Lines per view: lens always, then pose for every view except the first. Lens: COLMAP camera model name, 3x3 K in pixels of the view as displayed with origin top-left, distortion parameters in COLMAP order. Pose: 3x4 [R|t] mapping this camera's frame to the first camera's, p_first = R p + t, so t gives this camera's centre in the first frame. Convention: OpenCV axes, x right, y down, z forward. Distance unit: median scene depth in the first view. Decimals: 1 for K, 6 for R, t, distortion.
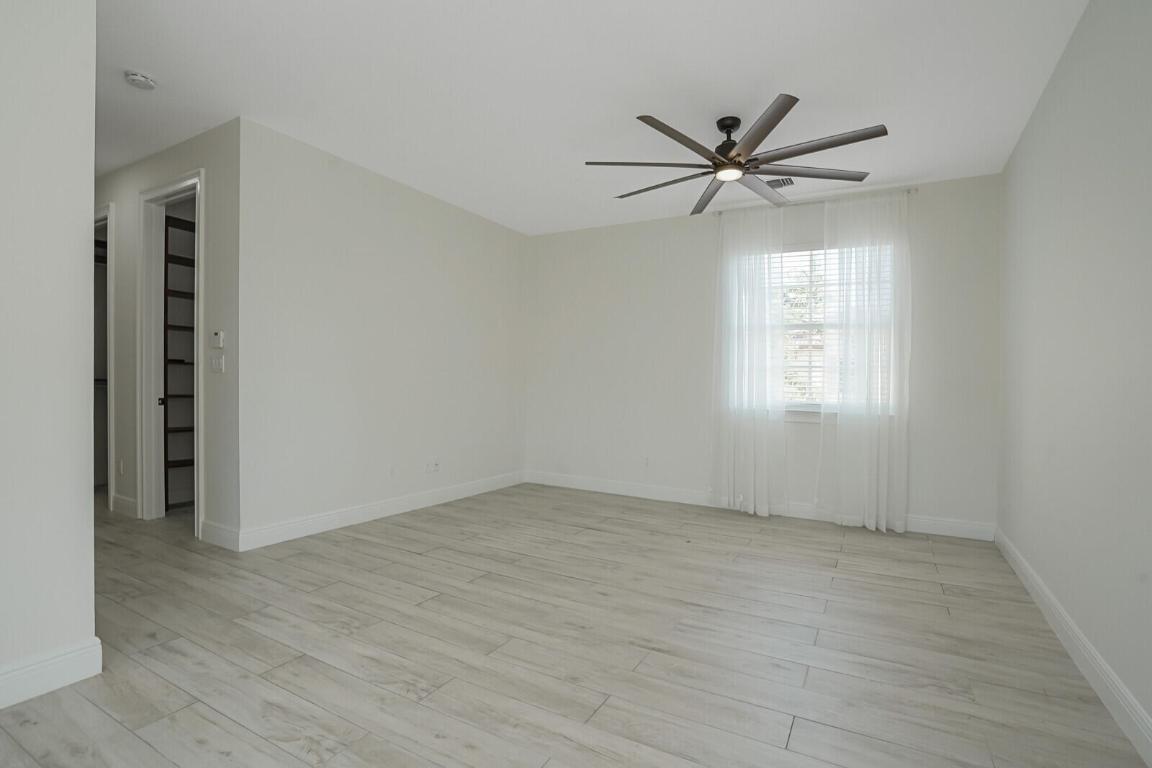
lens RADIAL K [[550.5, 0, 573.9], [0, 550.5, 380.9], [0, 0, 1]] dist [-0.022273, 0.003398]
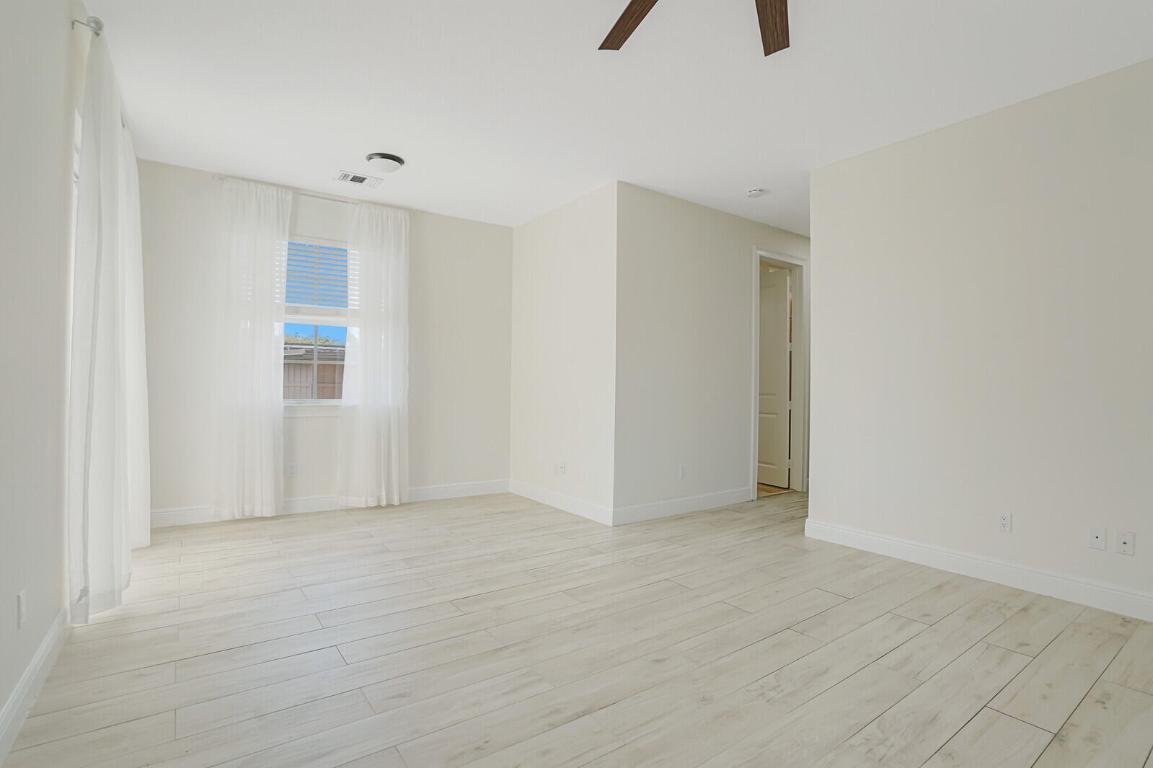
lens RADIAL K [[551.0, 0, 577.7], [0, 551.0, 387.2], [0, 0, 1]] dist [-0.022273, 0.003398]
pose [[-0.416153, -0.028453, -0.908849, 0.839800], [-0.016519, 0.999582, -0.023730, 0.030926], [0.909144, 0.005138, -0.416449, 1.271185]]
